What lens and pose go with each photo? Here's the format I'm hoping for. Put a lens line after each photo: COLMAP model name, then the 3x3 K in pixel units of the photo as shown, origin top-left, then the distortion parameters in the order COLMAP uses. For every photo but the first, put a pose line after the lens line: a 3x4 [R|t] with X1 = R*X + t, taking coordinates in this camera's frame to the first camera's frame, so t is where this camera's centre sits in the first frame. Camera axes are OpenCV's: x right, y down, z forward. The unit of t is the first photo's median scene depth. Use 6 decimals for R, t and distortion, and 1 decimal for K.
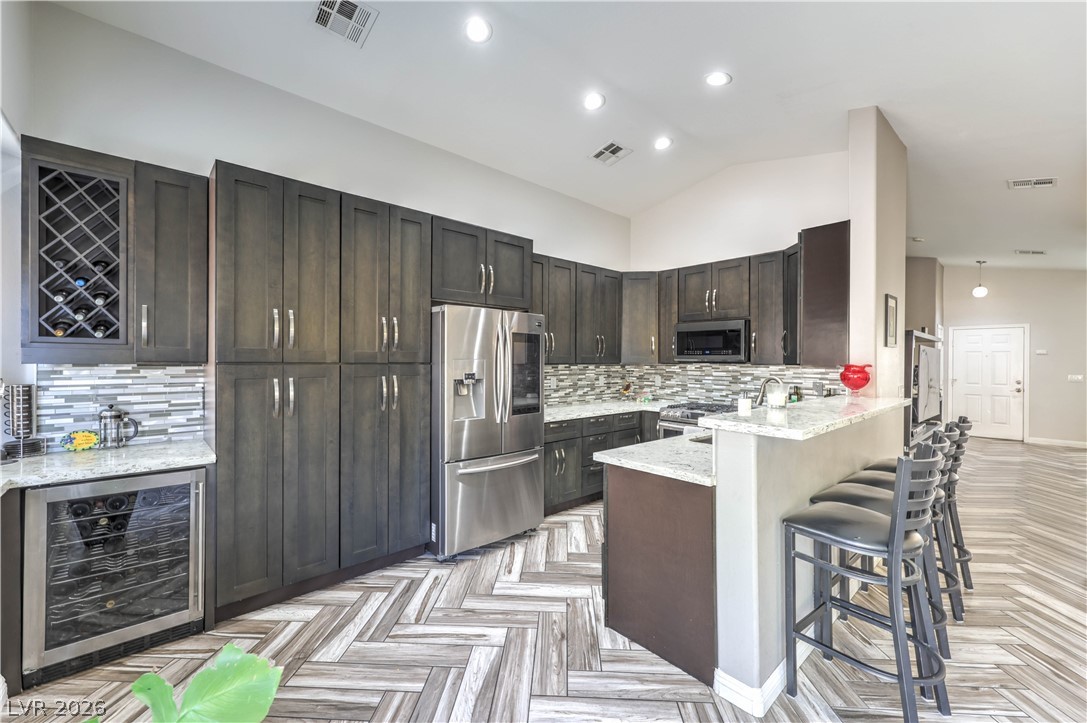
lens RADIAL K [[435.6, 0, 543.5], [0, 435.6, 361.5], [0, 0, 1]] dist [0.001732, 0.000052]
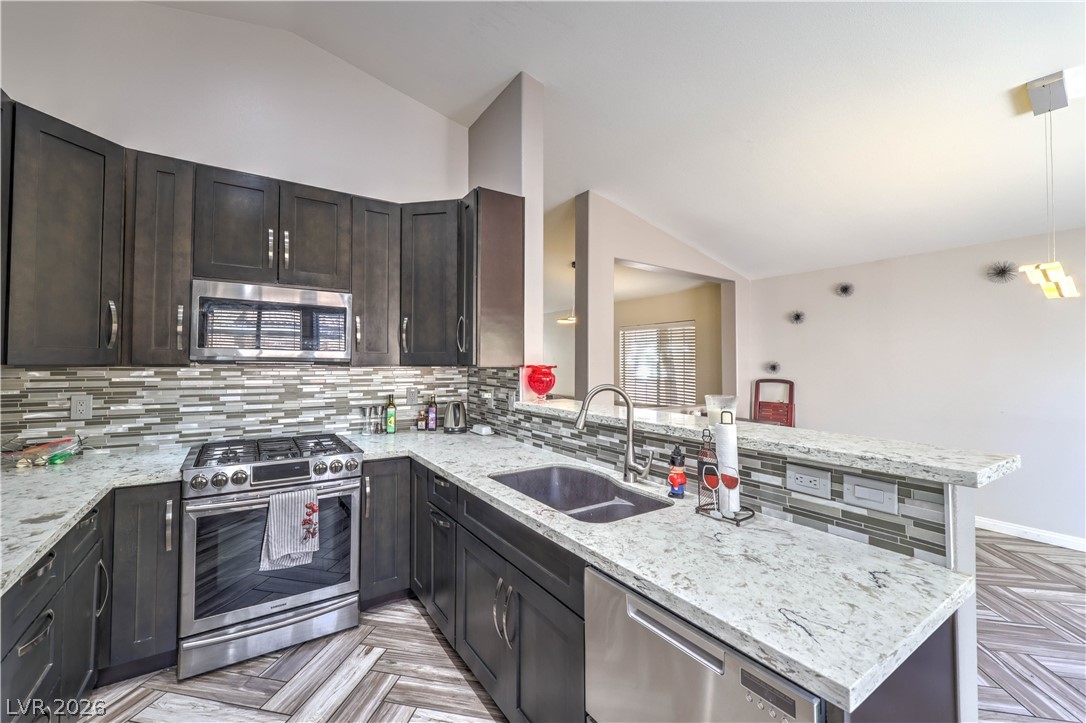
lens RADIAL K [[446.0, 0, 542.2], [0, 446.0, 356.0], [0, 0, 1]] dist [-0.003066, -0.000426]
pose [[0.146260, 0.009195, 0.989203, -0.177811], [-0.004329, 0.999953, -0.008655, -0.004617], [-0.989237, -0.003016, 0.146293, 0.920075]]
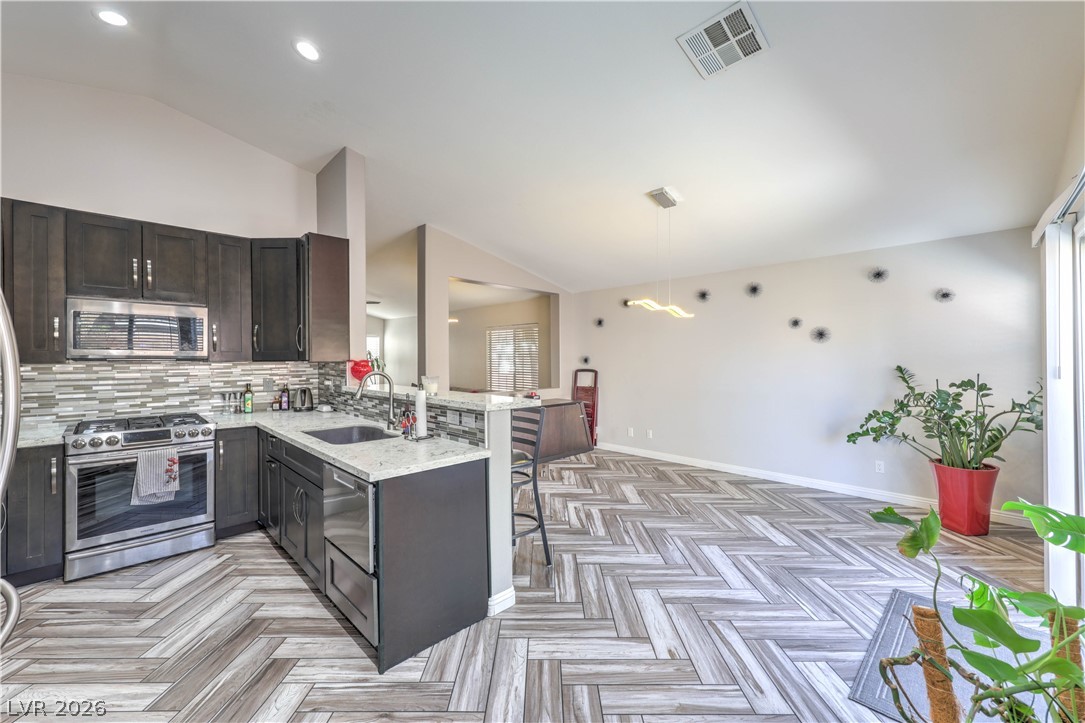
lens RADIAL K [[428.6, 0, 542.5], [0, 428.6, 361.5], [0, 0, 1]] dist [0.002267, 0.000475]
pose [[-0.046622, -0.015057, 0.998799, -0.552543], [0.001934, 0.999883, 0.015164, -0.007029], [-0.998911, 0.002639, -0.046588, 0.579007]]
